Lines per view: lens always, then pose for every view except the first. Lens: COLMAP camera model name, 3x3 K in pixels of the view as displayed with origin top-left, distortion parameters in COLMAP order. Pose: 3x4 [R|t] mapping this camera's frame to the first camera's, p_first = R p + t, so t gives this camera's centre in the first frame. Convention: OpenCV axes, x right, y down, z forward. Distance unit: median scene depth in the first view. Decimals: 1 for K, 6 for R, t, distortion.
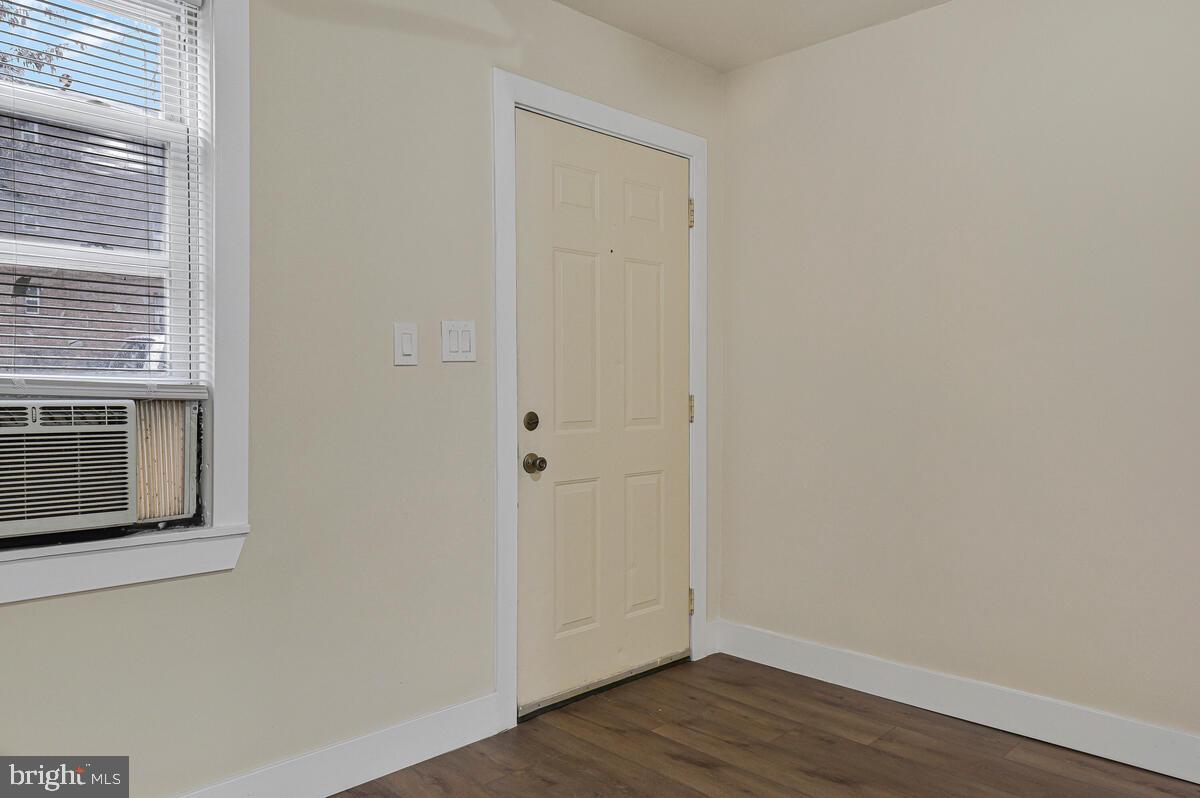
lens RADIAL K [[818.0, 0, 600.0], [0, 818.0, 399.0], [0, 0, 1]] dist [-0.001510, -0.002442]
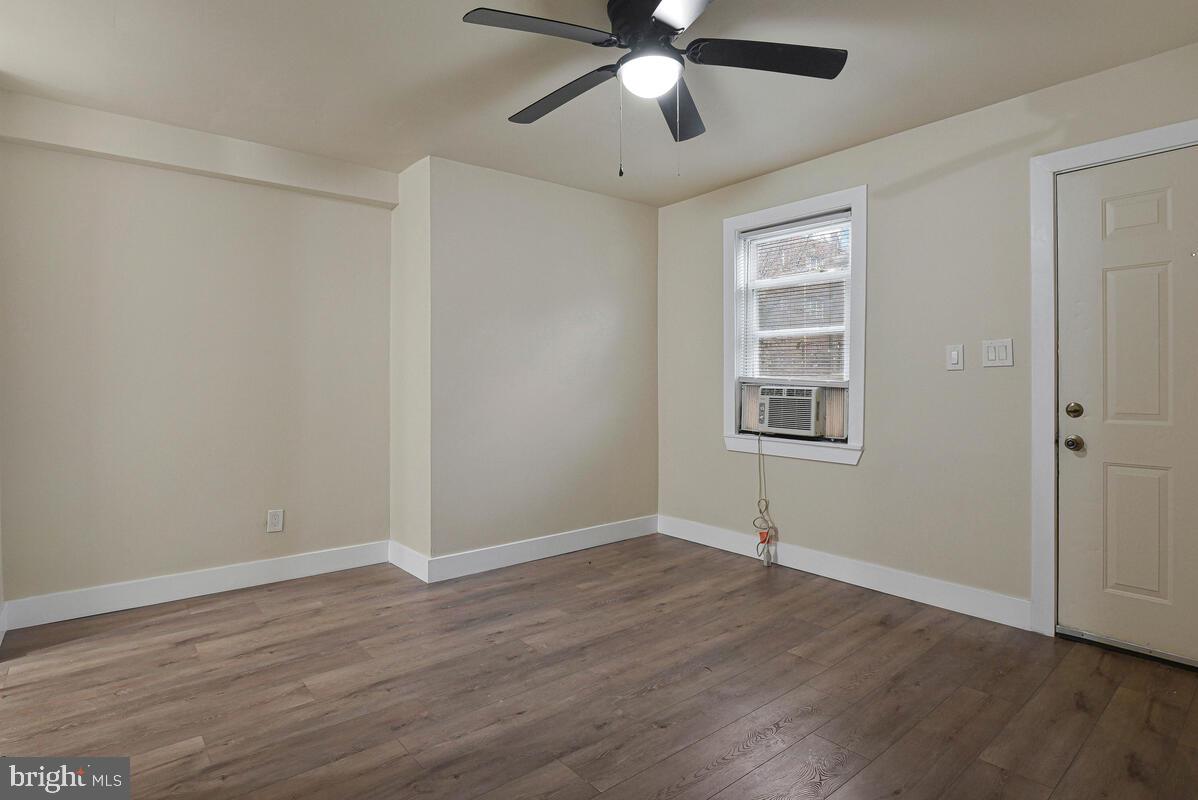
lens RADIAL K [[620.9, 0, 599.0], [0, 620.9, 400.0], [0, 0, 1]] dist [-0.003204, -0.013015]
pose [[-0.092817, 0.034922, -0.995071, 1.036063], [-0.013578, 0.999247, 0.036335, -0.015655], [0.995591, 0.016884, -0.092273, 0.374741]]
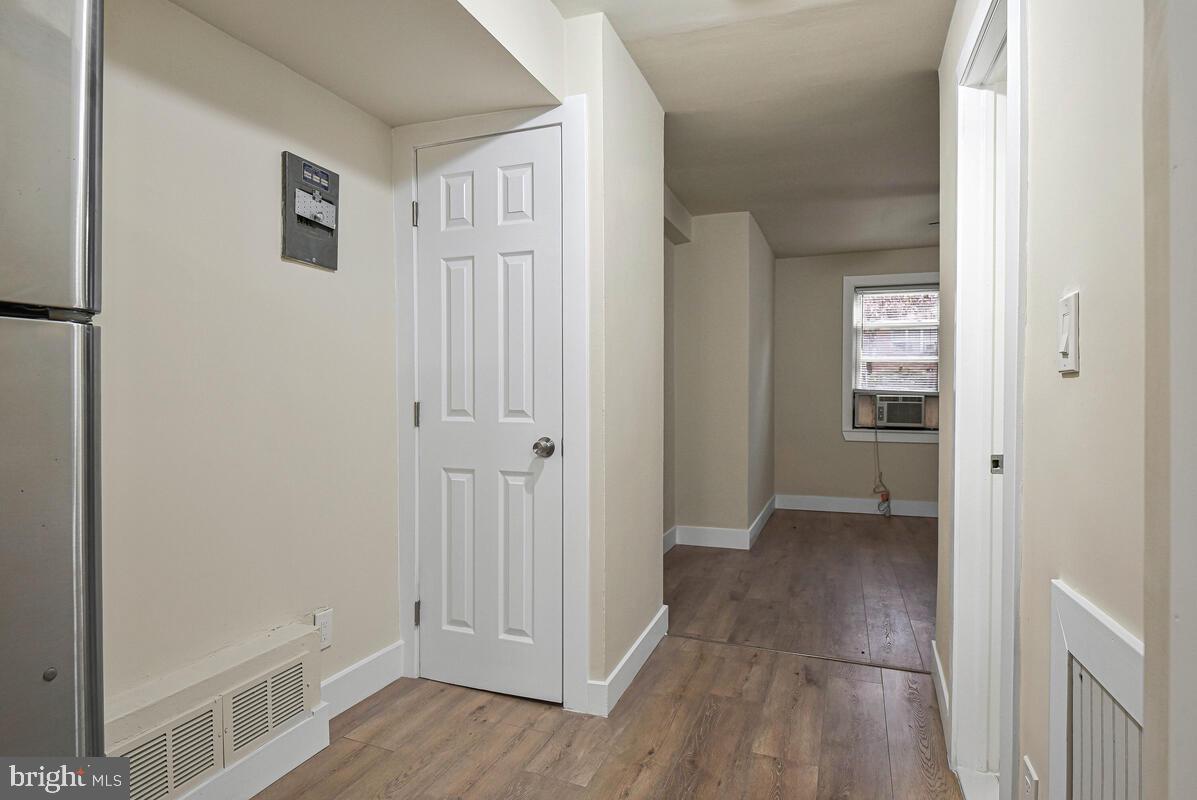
lens RADIAL K [[650.2, 0, 578.9], [0, 650.2, 418.7], [0, 0, 1]] dist [-0.020968, 0.001066]
pose [[0.387068, 0.037503, -0.921288, 1.211699], [-0.009893, 0.999284, 0.036521, 0.010539], [0.921998, -0.005022, 0.387162, -1.269940]]
